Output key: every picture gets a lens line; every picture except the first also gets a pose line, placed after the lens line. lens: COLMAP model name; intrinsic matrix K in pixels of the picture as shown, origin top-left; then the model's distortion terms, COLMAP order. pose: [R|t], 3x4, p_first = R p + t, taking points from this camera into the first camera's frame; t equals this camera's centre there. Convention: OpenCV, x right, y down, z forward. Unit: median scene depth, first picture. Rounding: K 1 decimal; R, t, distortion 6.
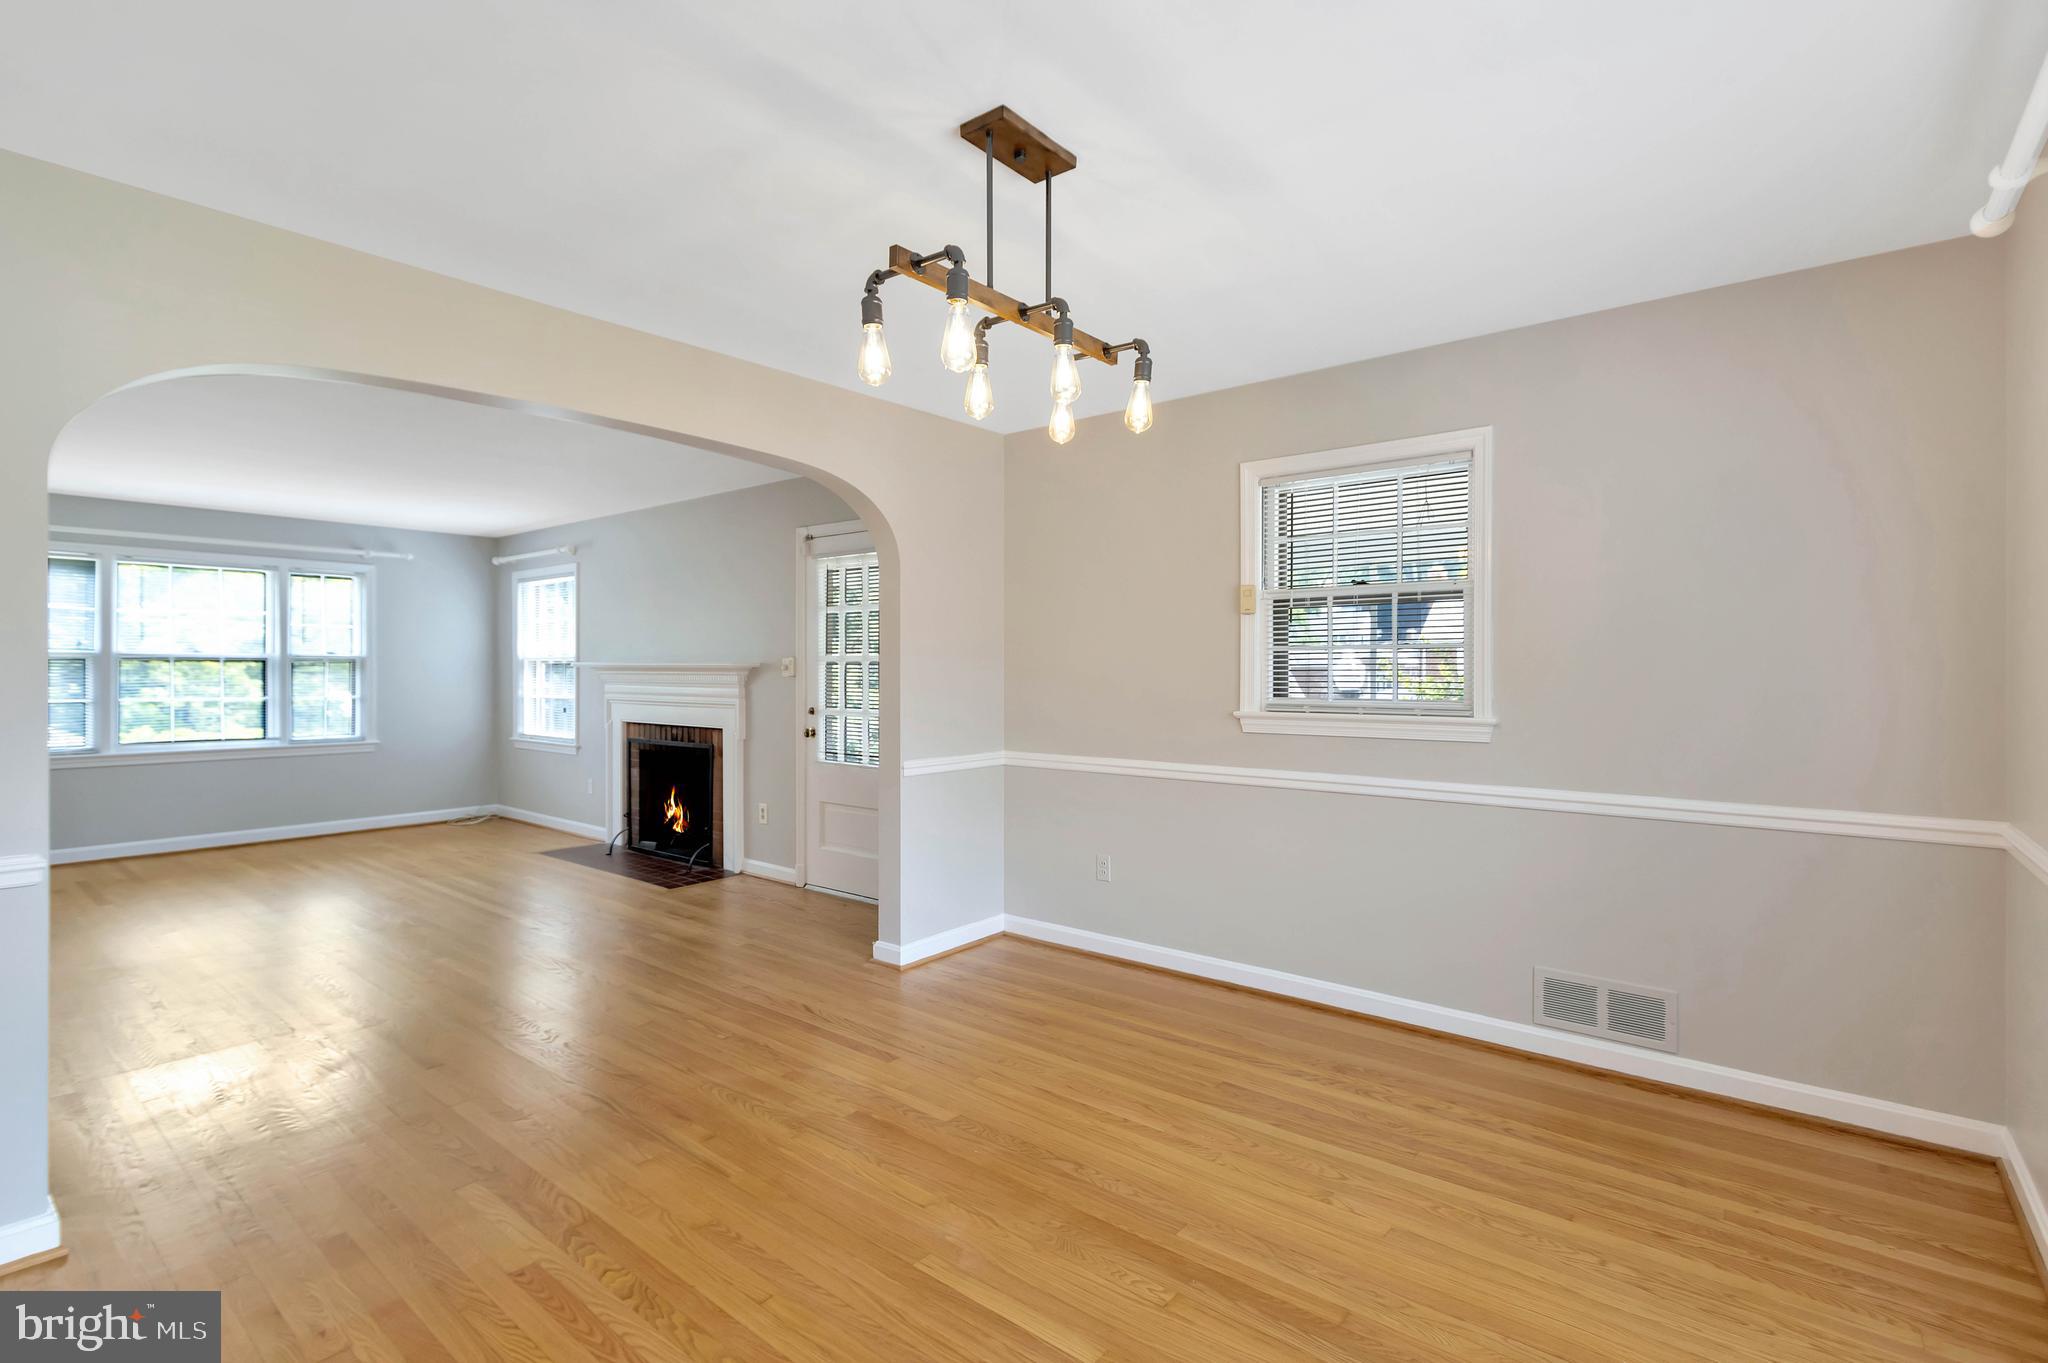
lens RADIAL K [[945.8, 0, 1025.5], [0, 945.8, 660.8], [0, 0, 1]] dist [0.002605, -0.000131]
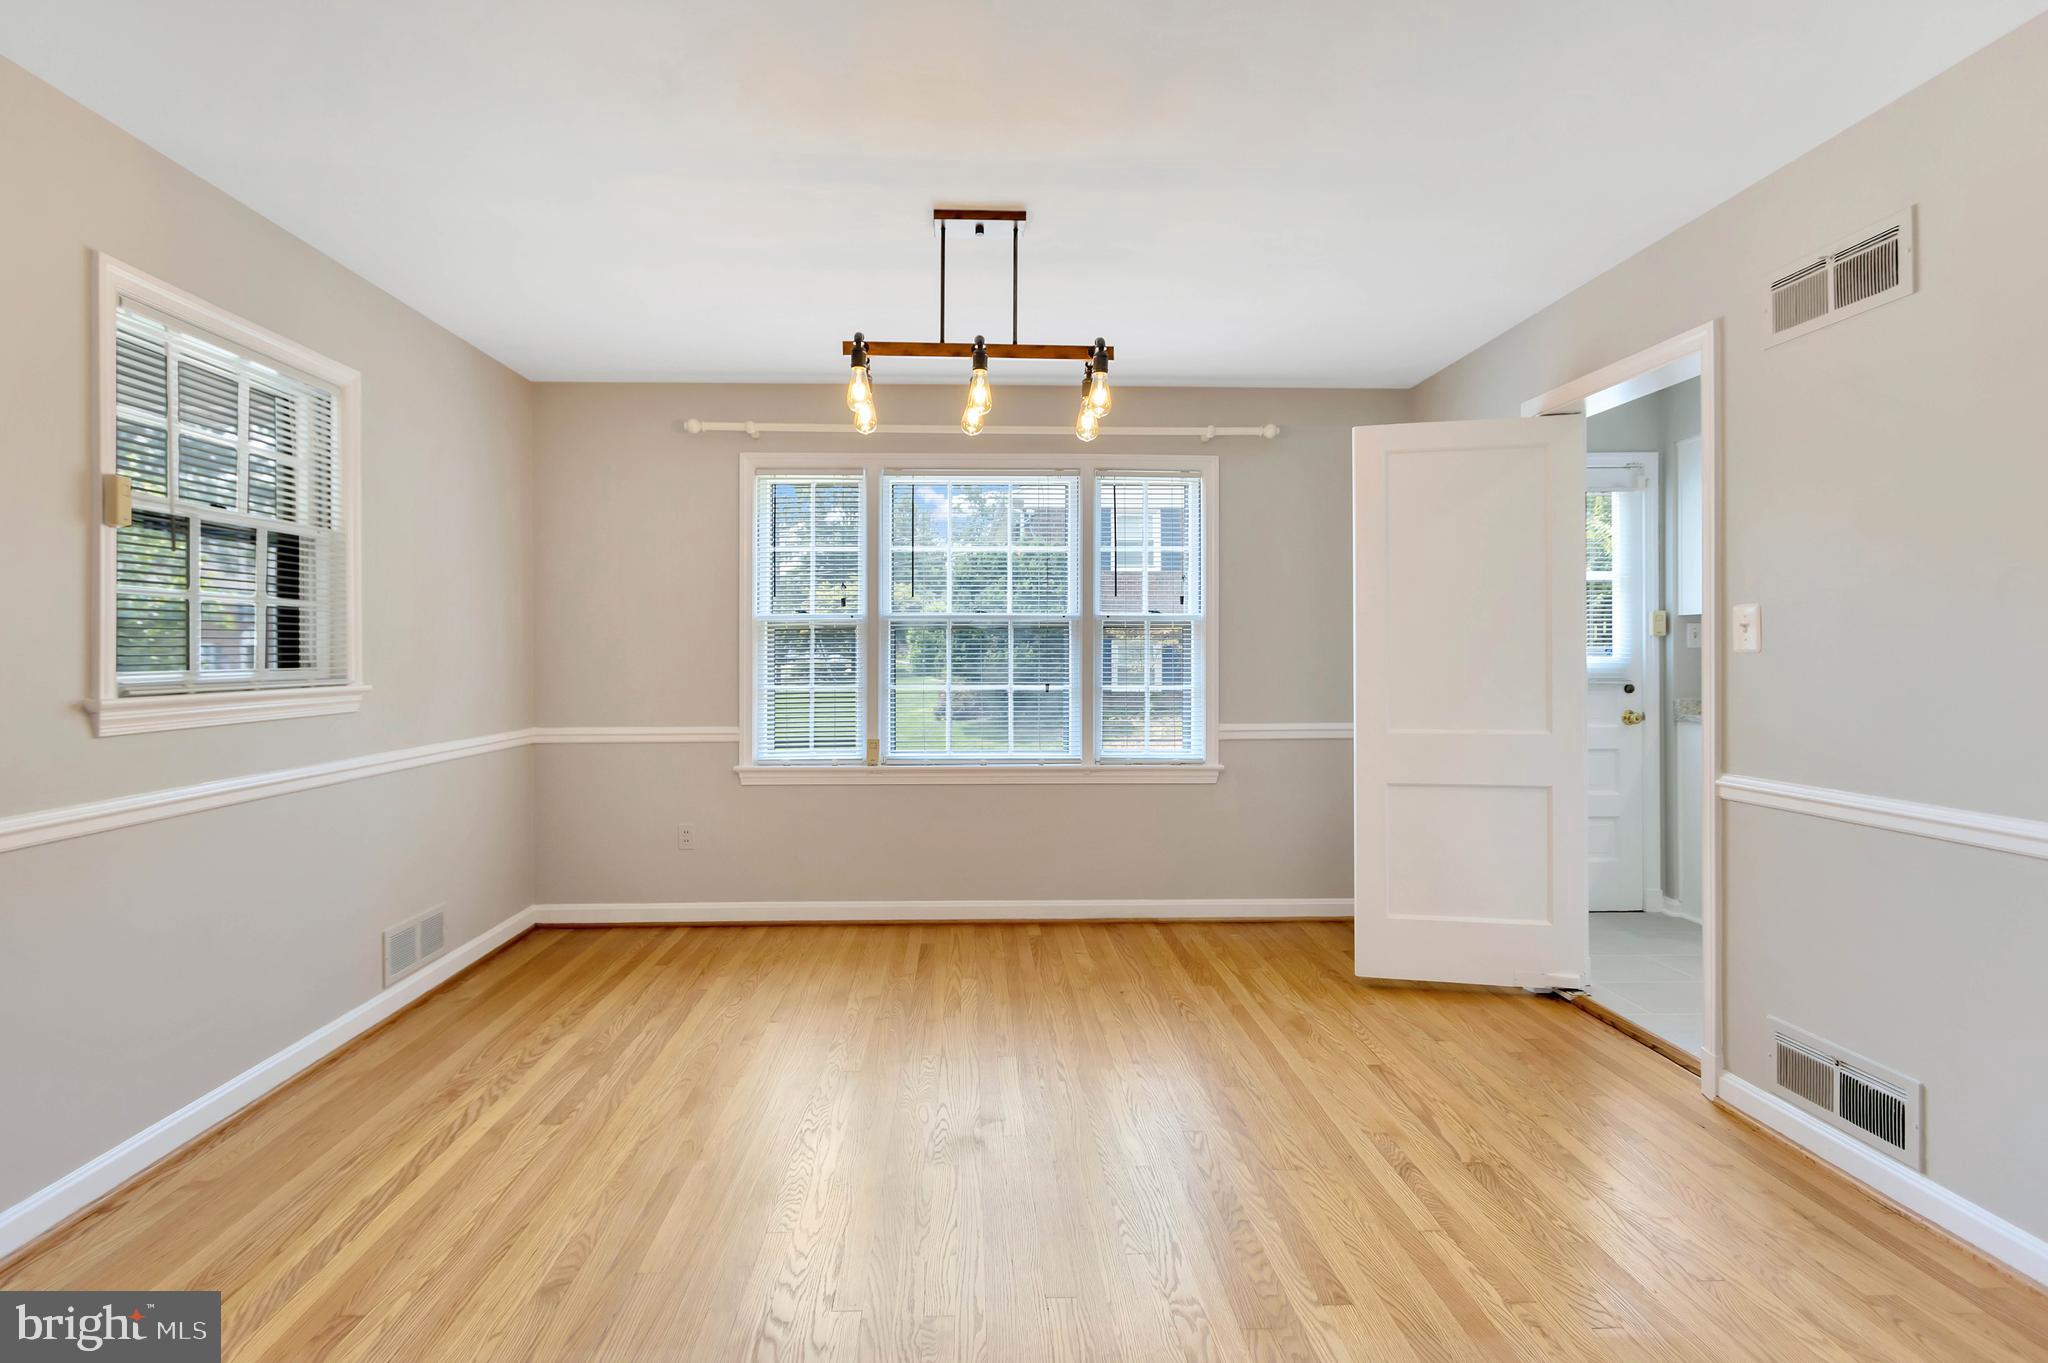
lens RADIAL K [[957.6, 0, 985.3], [0, 957.6, 656.5], [0, 0, 1]] dist [0.000531, -0.000065]
pose [[-0.646472, 0.004186, 0.762926, -0.749451], [0.002947, 0.999991, -0.002989, 0.044804], [-0.762932, 0.000316, -0.646479, 1.367824]]
